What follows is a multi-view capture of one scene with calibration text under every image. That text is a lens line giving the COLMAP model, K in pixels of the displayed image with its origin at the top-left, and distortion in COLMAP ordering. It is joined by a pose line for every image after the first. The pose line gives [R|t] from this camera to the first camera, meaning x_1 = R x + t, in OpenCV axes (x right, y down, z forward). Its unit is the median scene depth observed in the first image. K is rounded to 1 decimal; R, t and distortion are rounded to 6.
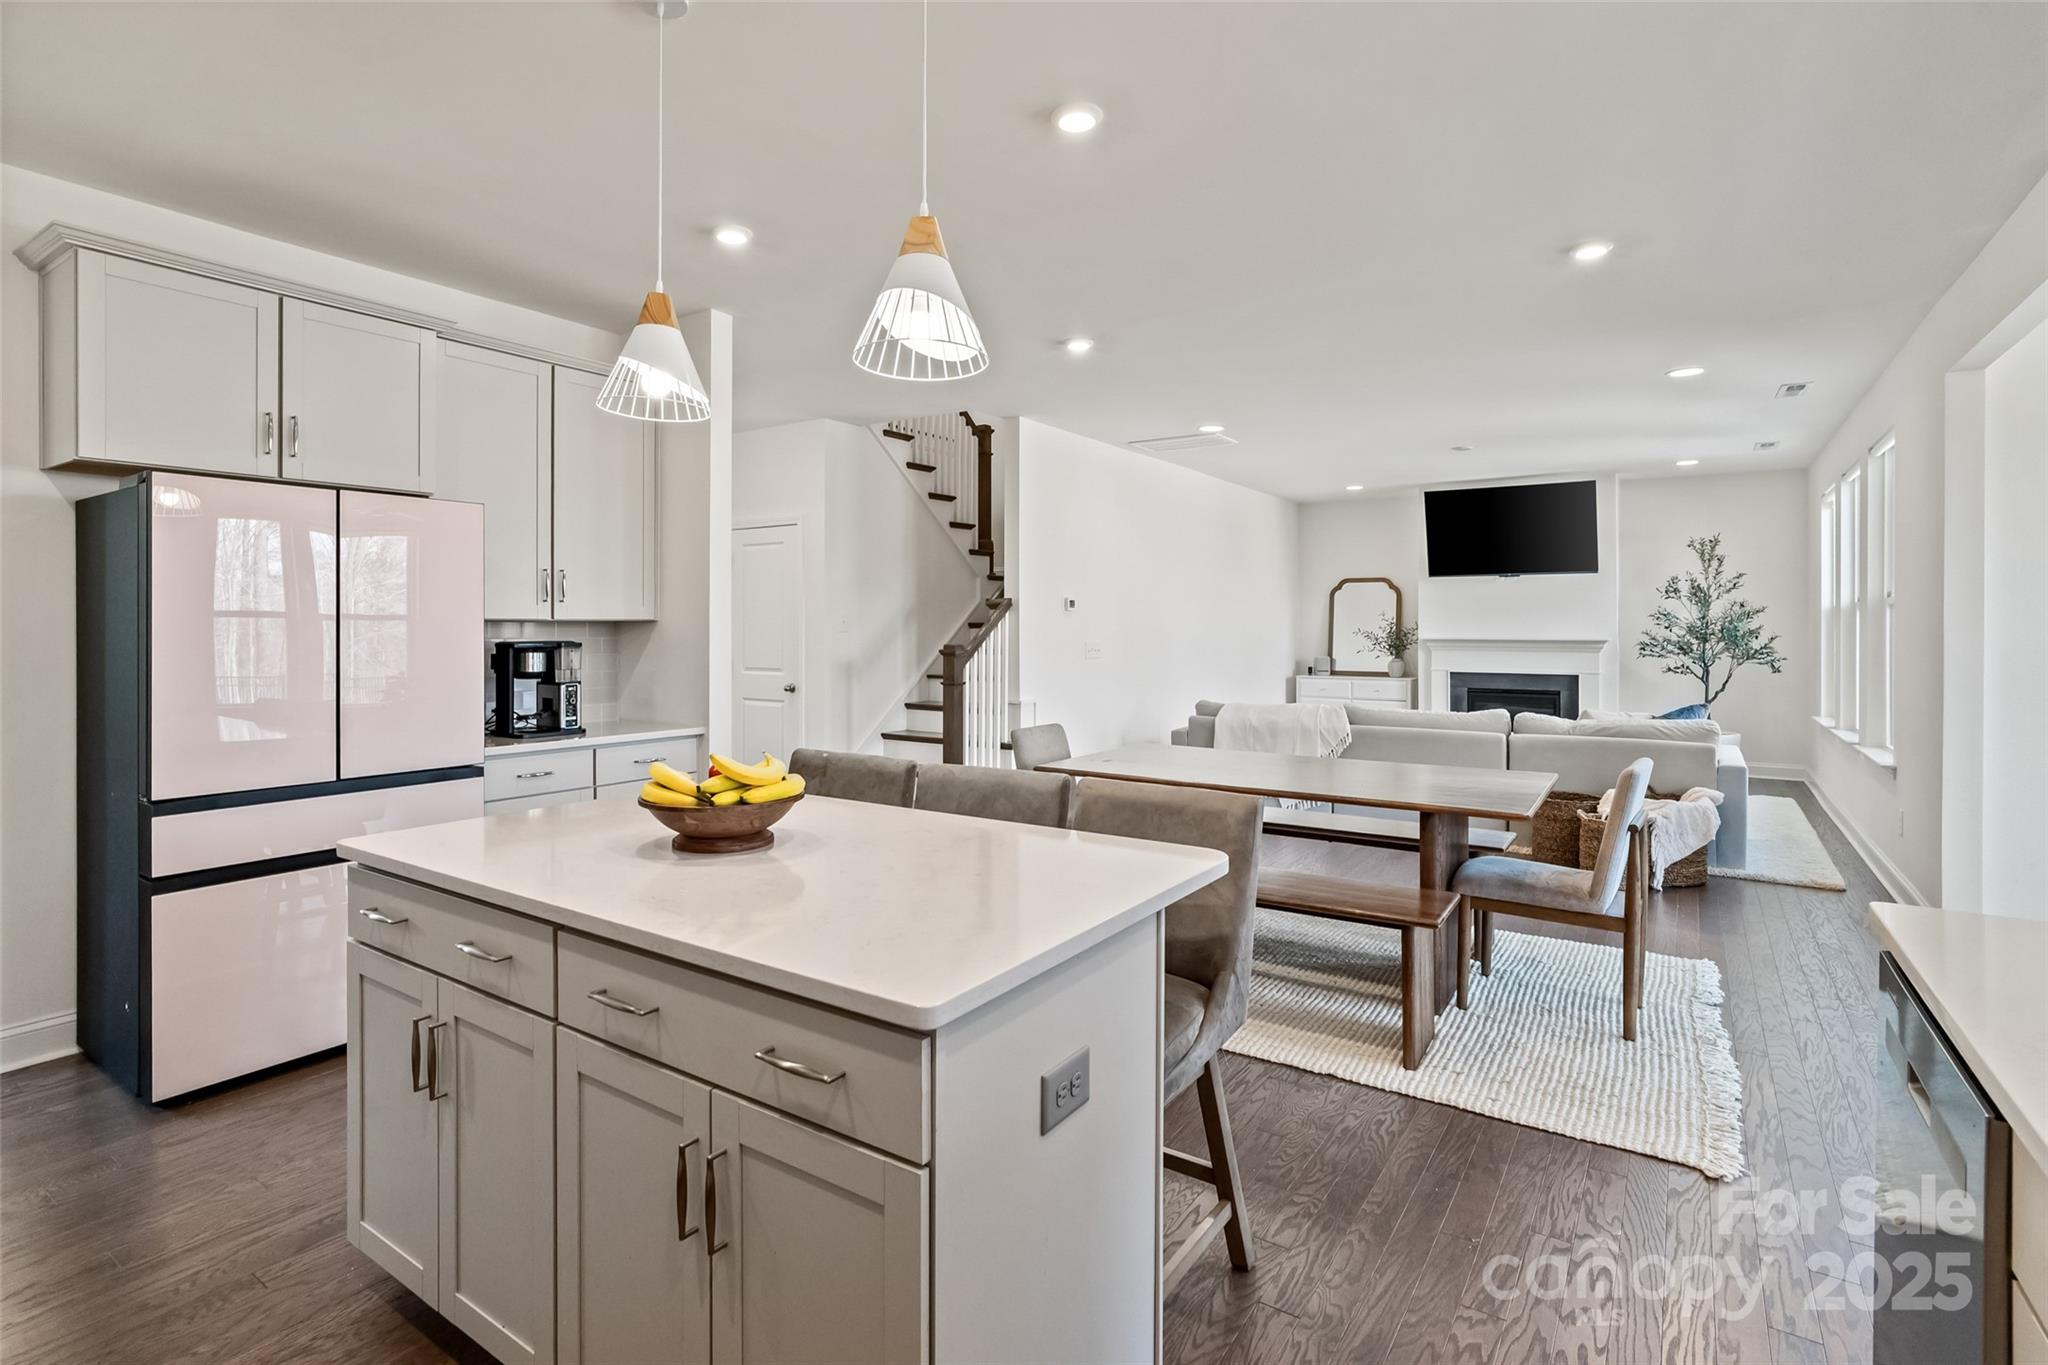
lens RADIAL K [[985.6, 0, 1017.5], [0, 985.6, 627.2], [0, 0, 1]] dist [-0.017040, 0.009593]
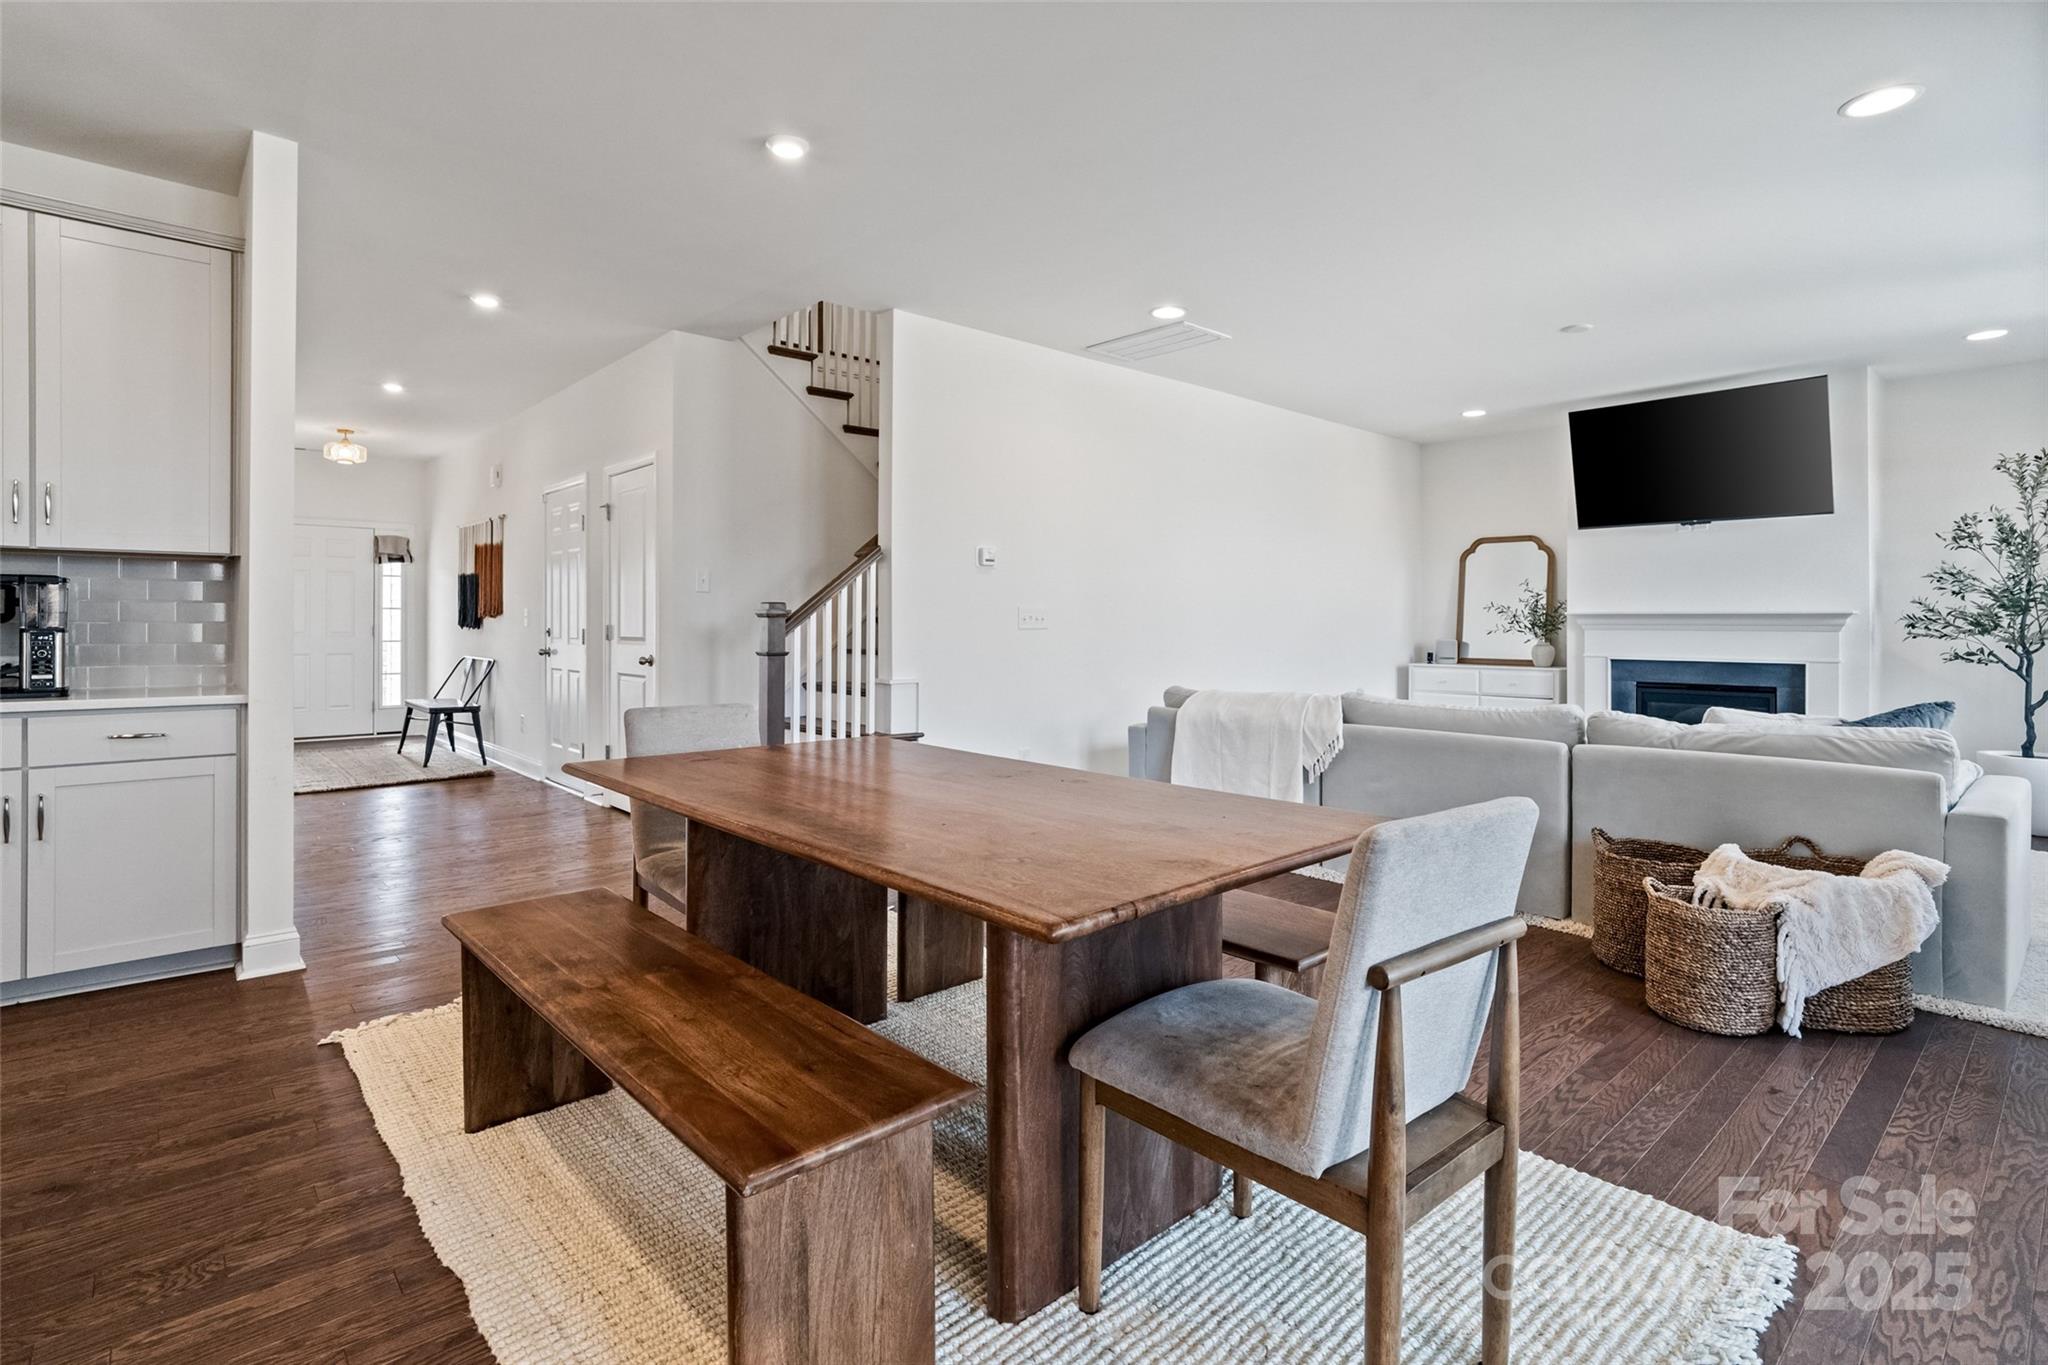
lens RADIAL K [[985.6, 0, 1016.4], [0, 985.6, 622.4], [0, 0, 1]] dist [-0.017040, 0.009593]
pose [[0.970021, 0.002982, -0.243002, 0.213943], [-0.003300, 0.999994, -0.000902, 0.023020], [0.242998, 0.001677, 0.970025, 0.213148]]
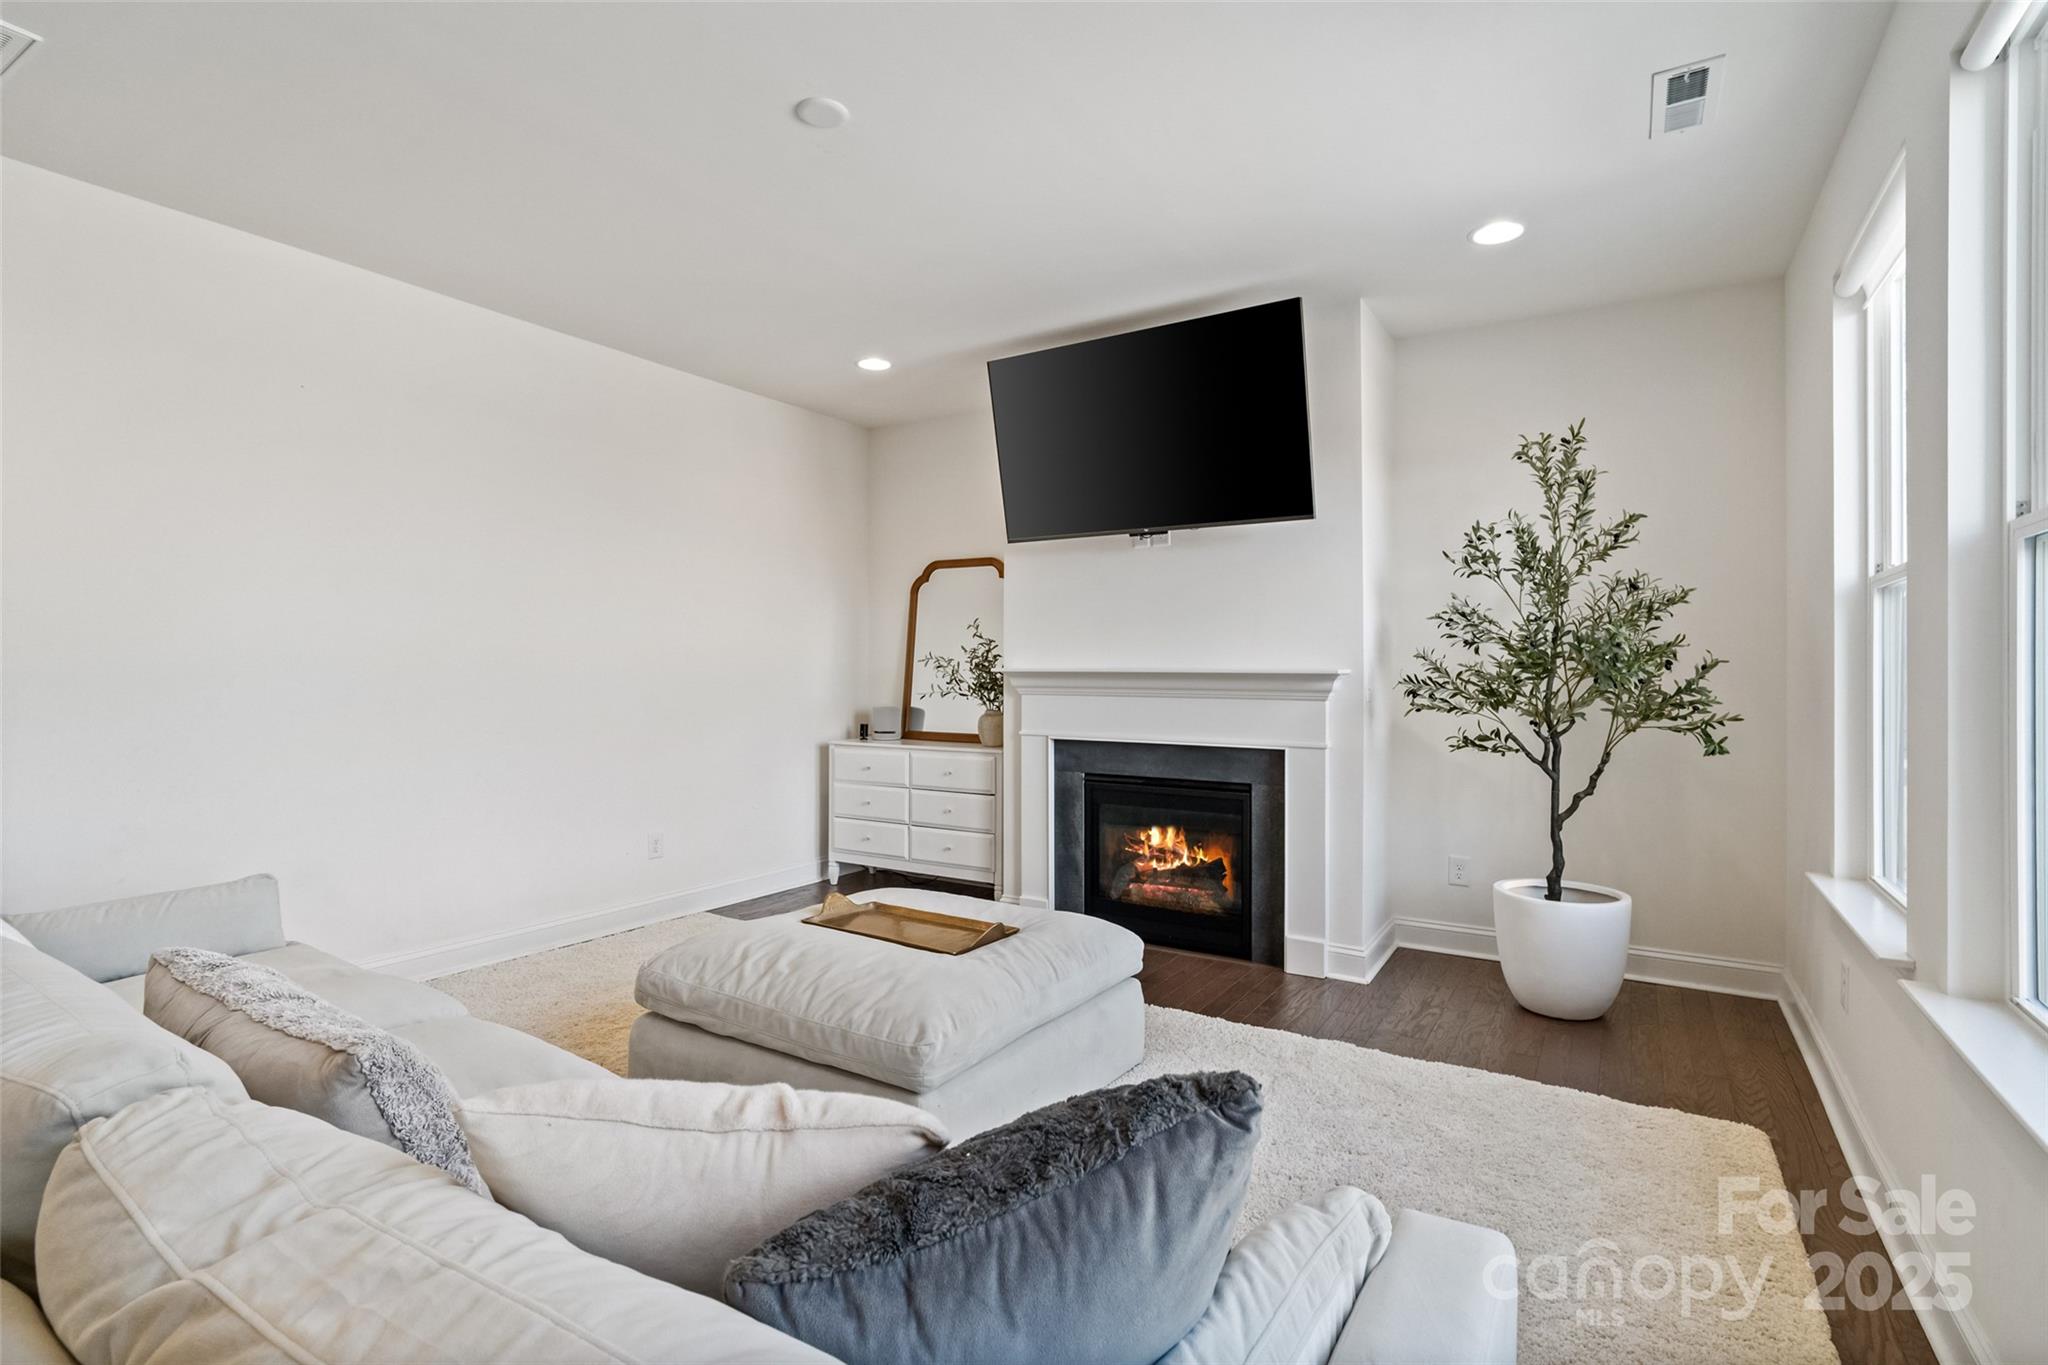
lens RADIAL K [[985.6, 0, 998.3], [0, 985.6, 661.3], [0, 0, 1]] dist [-0.017040, 0.009593]
pose [[0.999753, 0.003066, 0.022016, 0.453376], [-0.002885, 0.999962, -0.008277, 0.012727], [-0.022041, 0.008212, 0.999723, 0.580682]]
